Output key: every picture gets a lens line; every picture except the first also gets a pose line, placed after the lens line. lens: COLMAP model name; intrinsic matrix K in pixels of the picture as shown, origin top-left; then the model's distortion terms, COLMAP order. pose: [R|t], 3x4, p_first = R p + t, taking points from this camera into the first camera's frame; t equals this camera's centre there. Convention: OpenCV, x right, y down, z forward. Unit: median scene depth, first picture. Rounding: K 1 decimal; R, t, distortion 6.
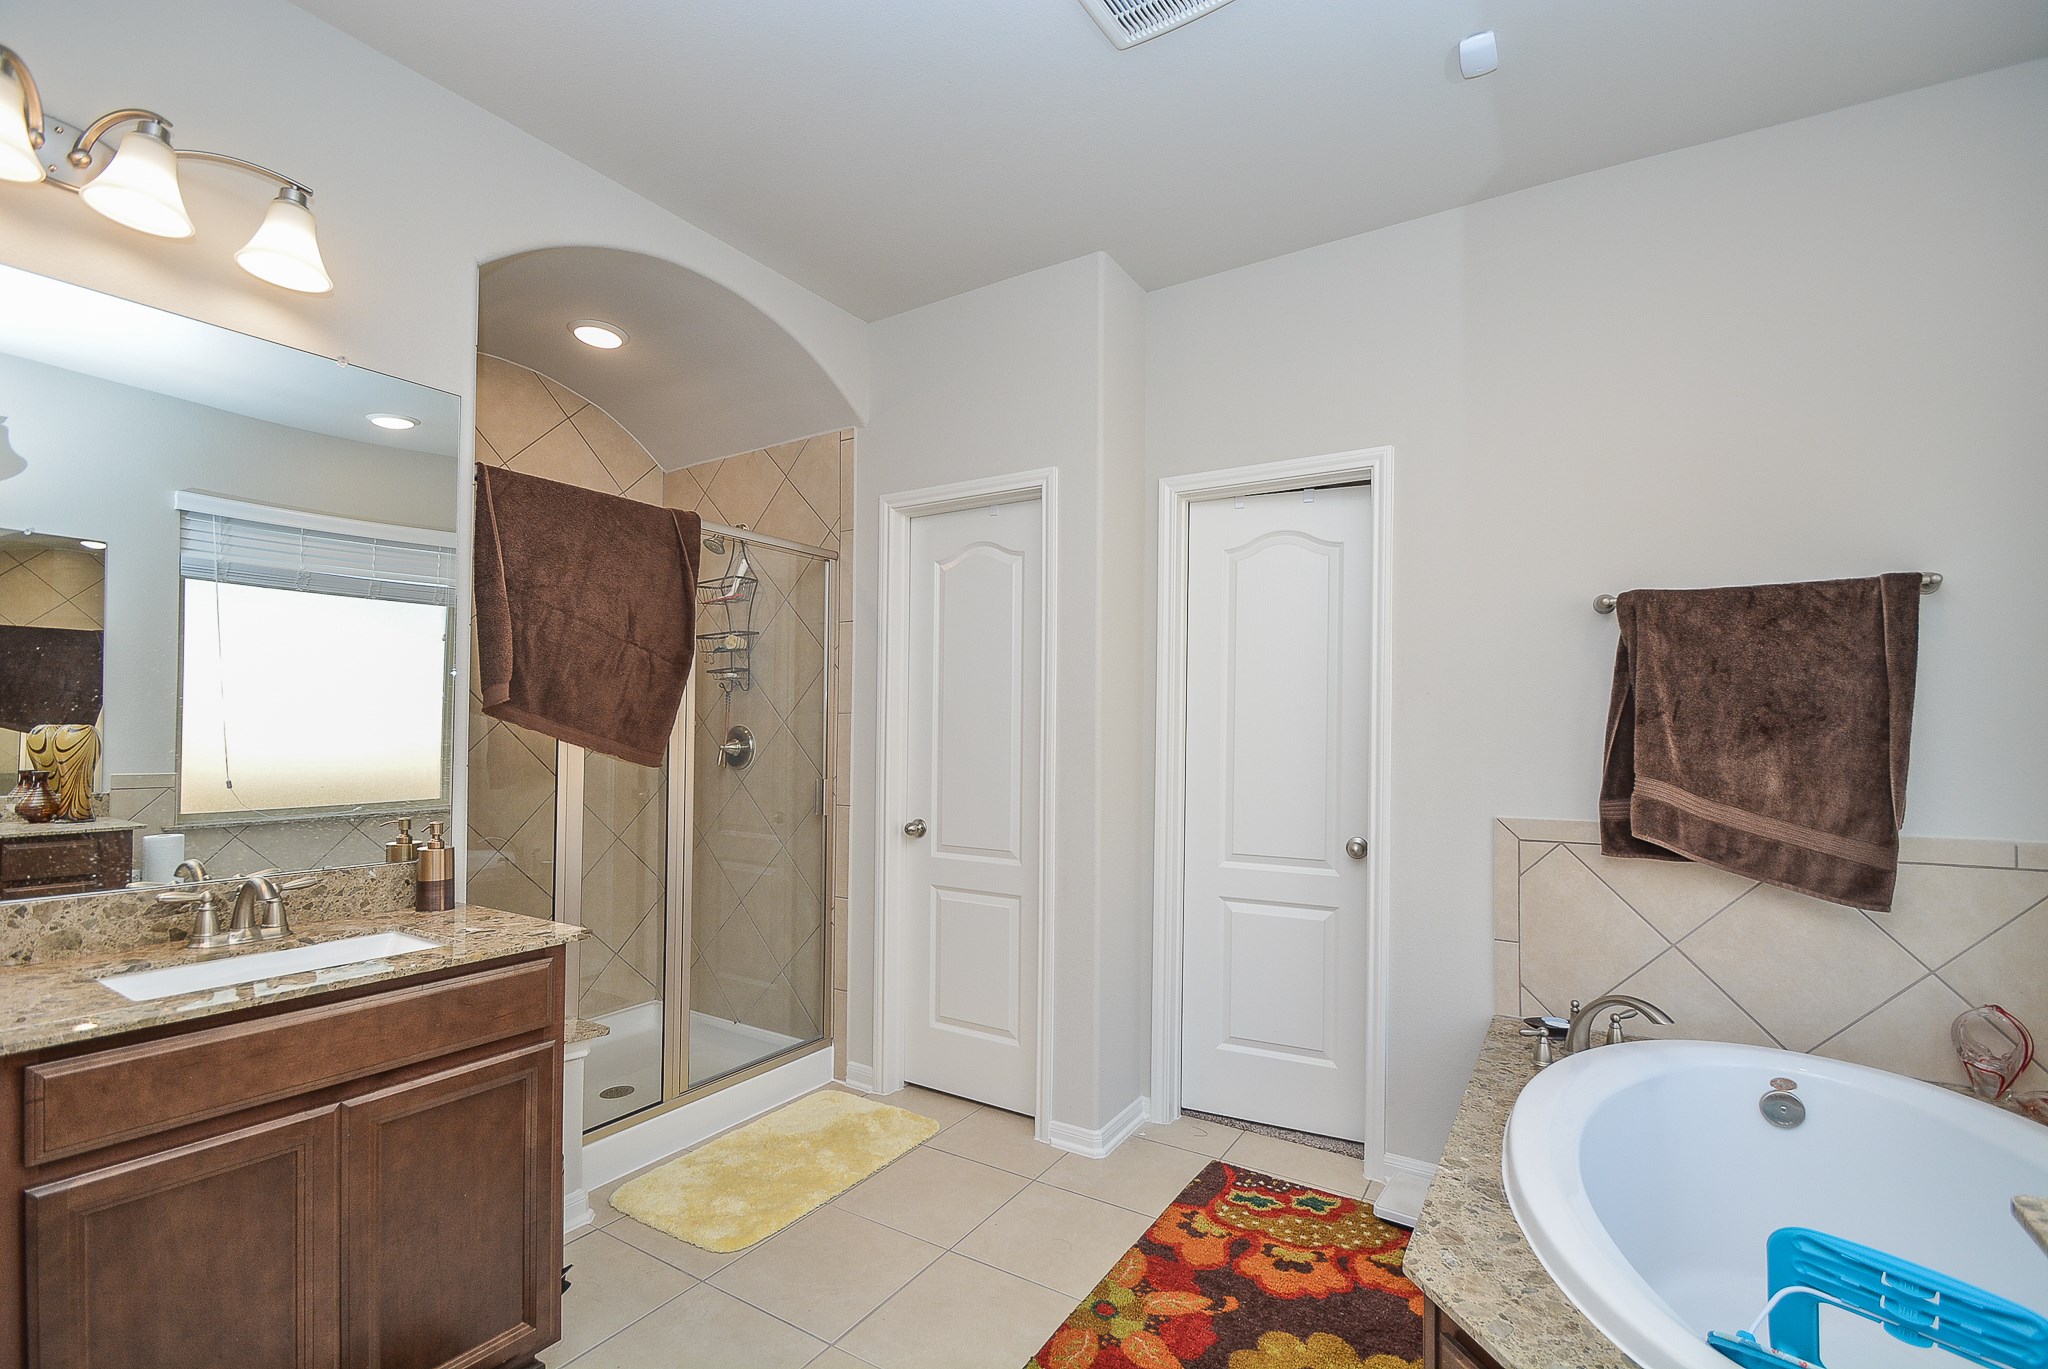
lens RADIAL K [[904.7, 0, 1026.9], [0, 904.7, 714.2], [0, 0, 1]] dist [0.007027, -0.016175]
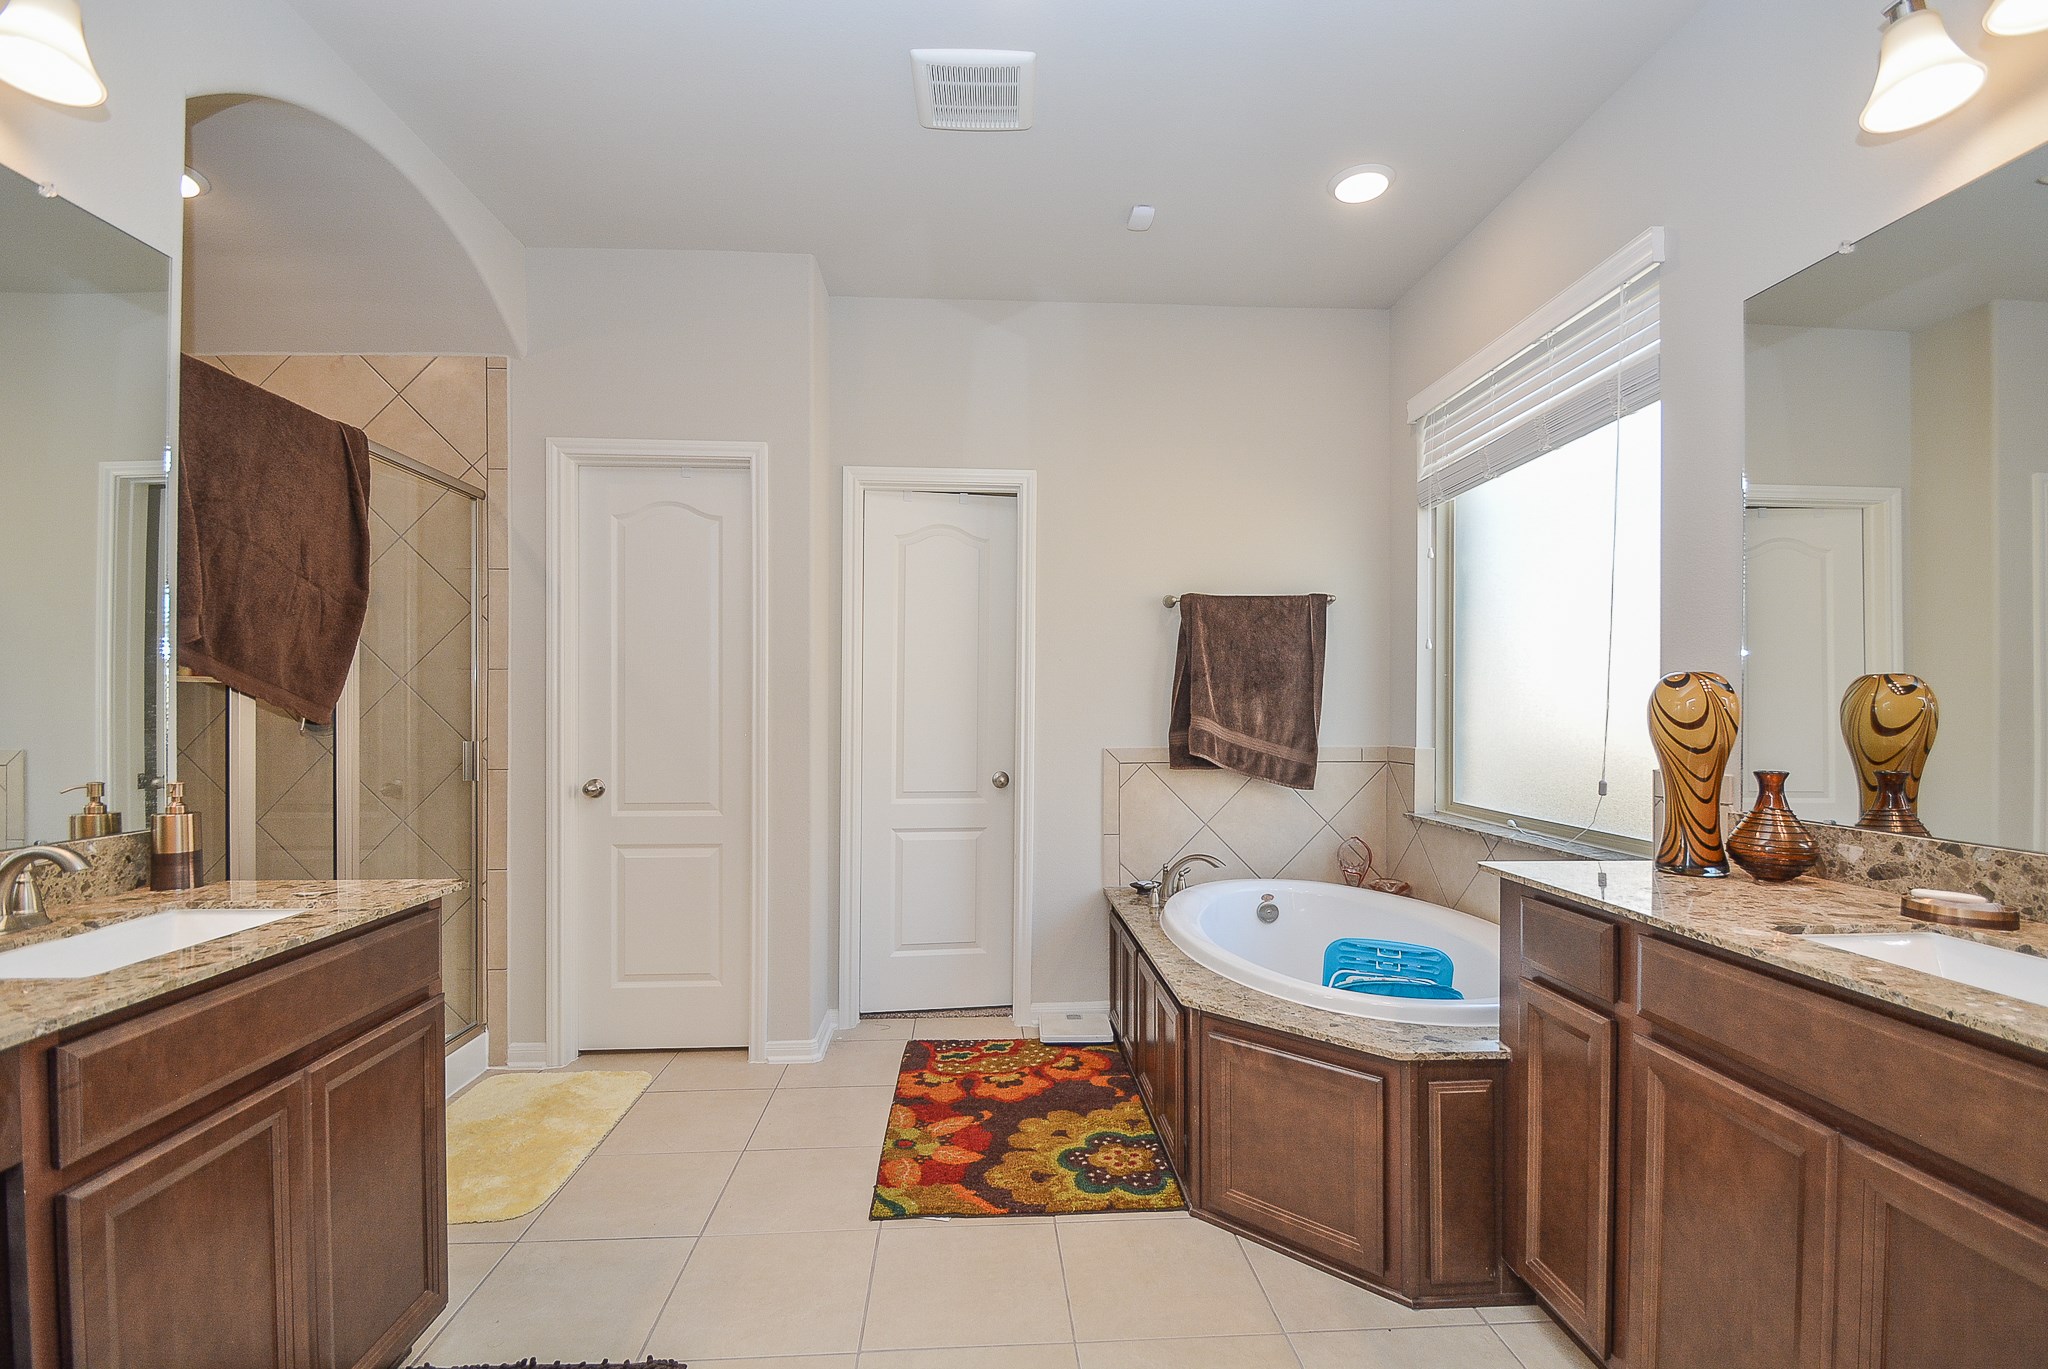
lens RADIAL K [[926.8, 0, 1028.3], [0, 926.8, 718.2], [0, 0, 1]] dist [0.003735, -0.013130]
pose [[0.811427, -0.012088, 0.584329, -0.462694], [-0.002920, 0.999690, 0.024736, 0.035020], [-0.584447, -0.021778, 0.811140, -0.111916]]
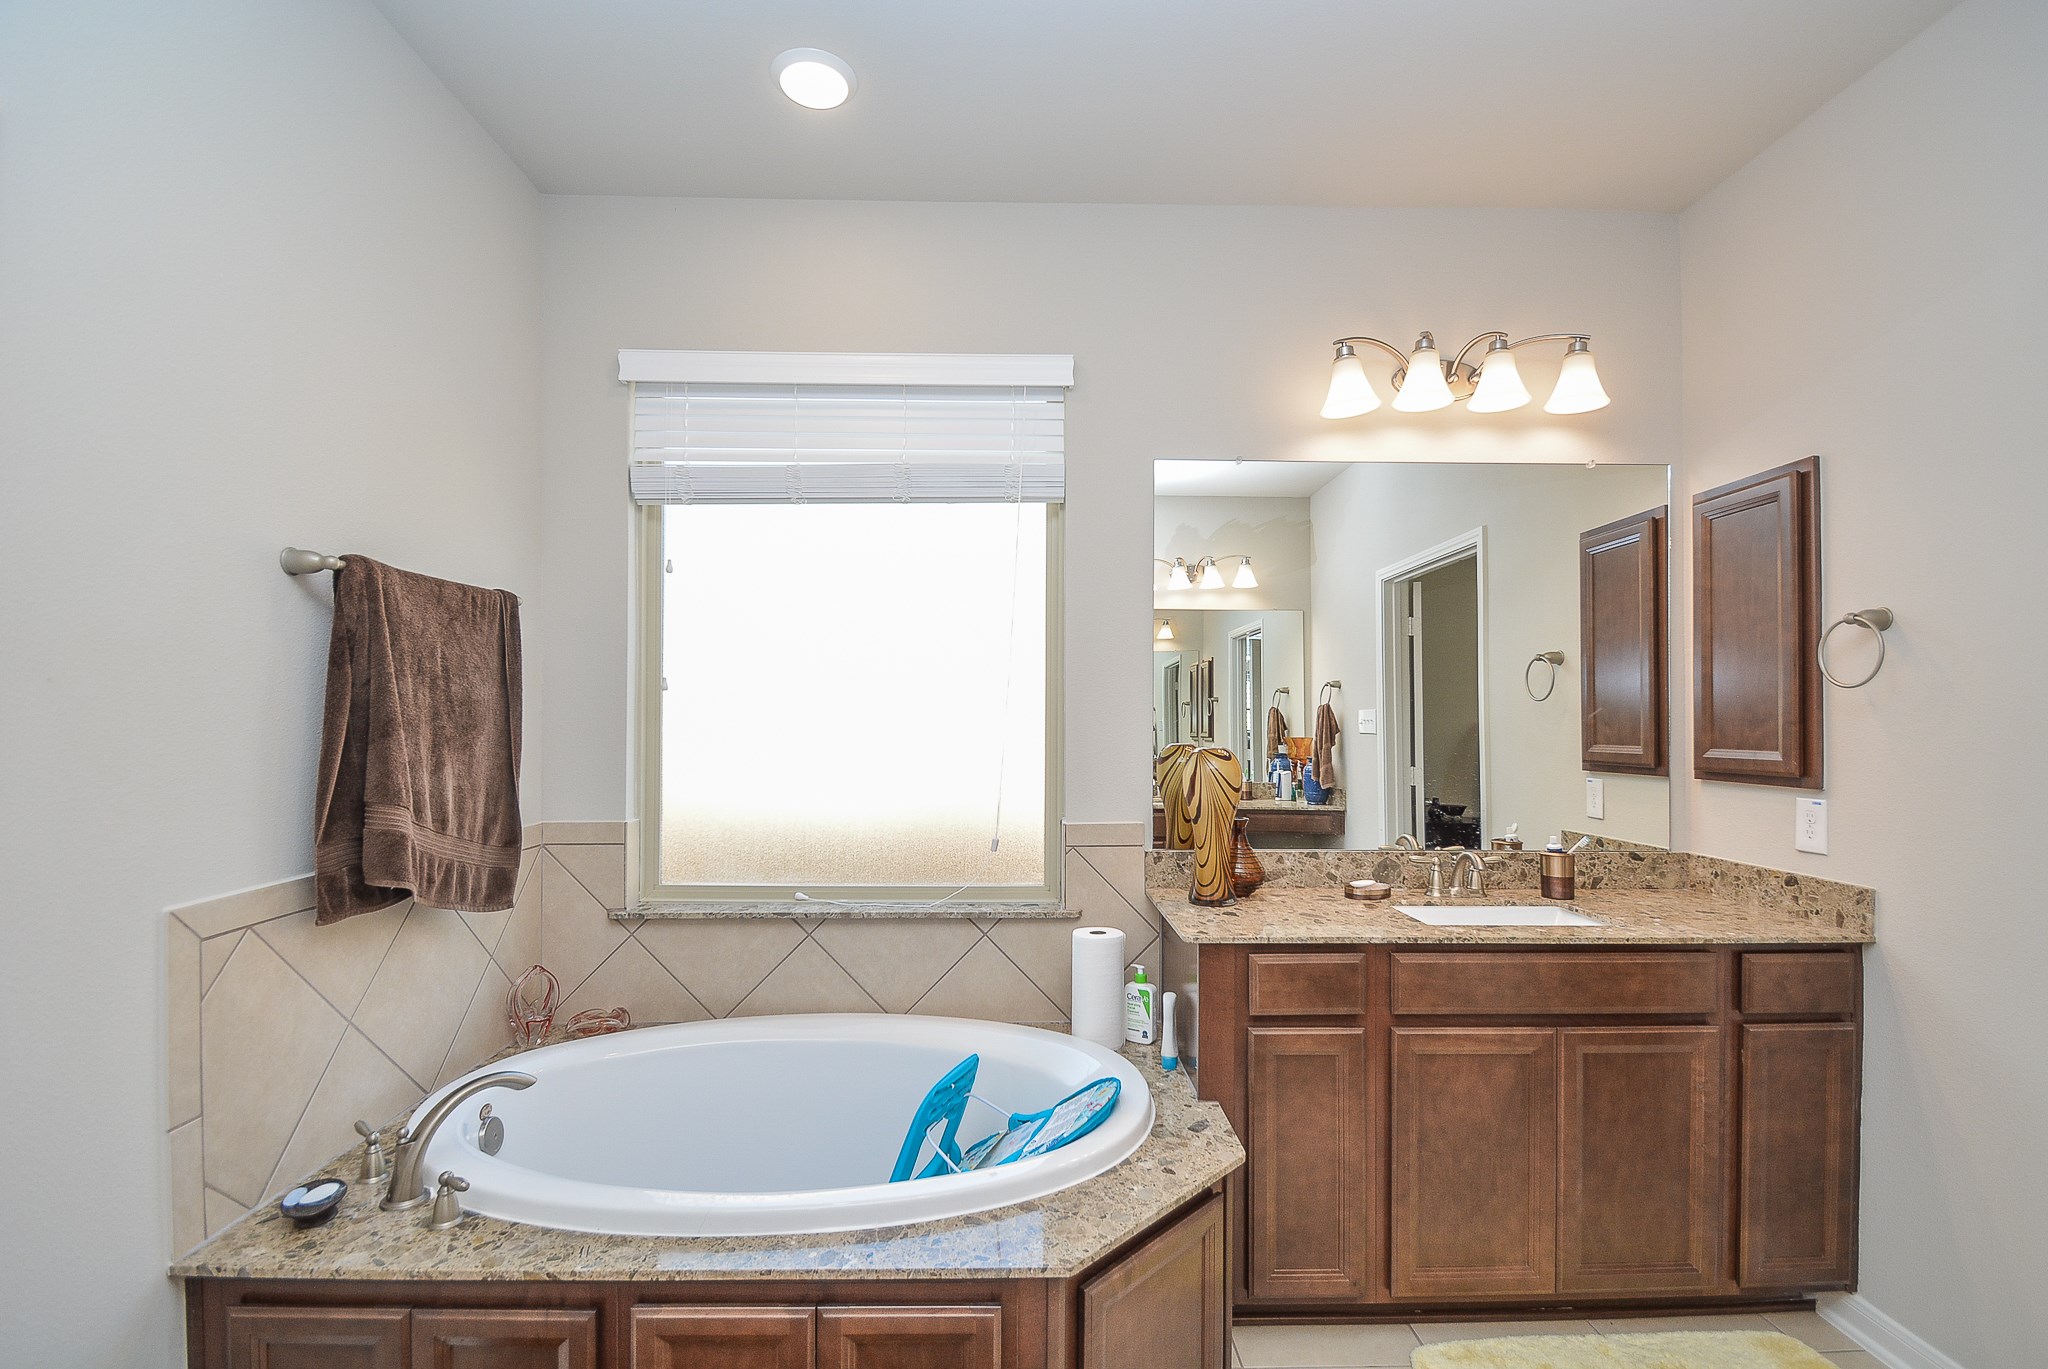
lens RADIAL K [[926.8, 0, 1028.3], [0, 926.8, 718.2], [0, 0, 1]] dist [0.003735, -0.013130]
pose [[-0.554066, -0.004099, 0.832463, -0.261383], [-0.016059, 0.999854, -0.005764, -0.008519], [-0.832318, -0.016562, -0.554051, 0.961740]]
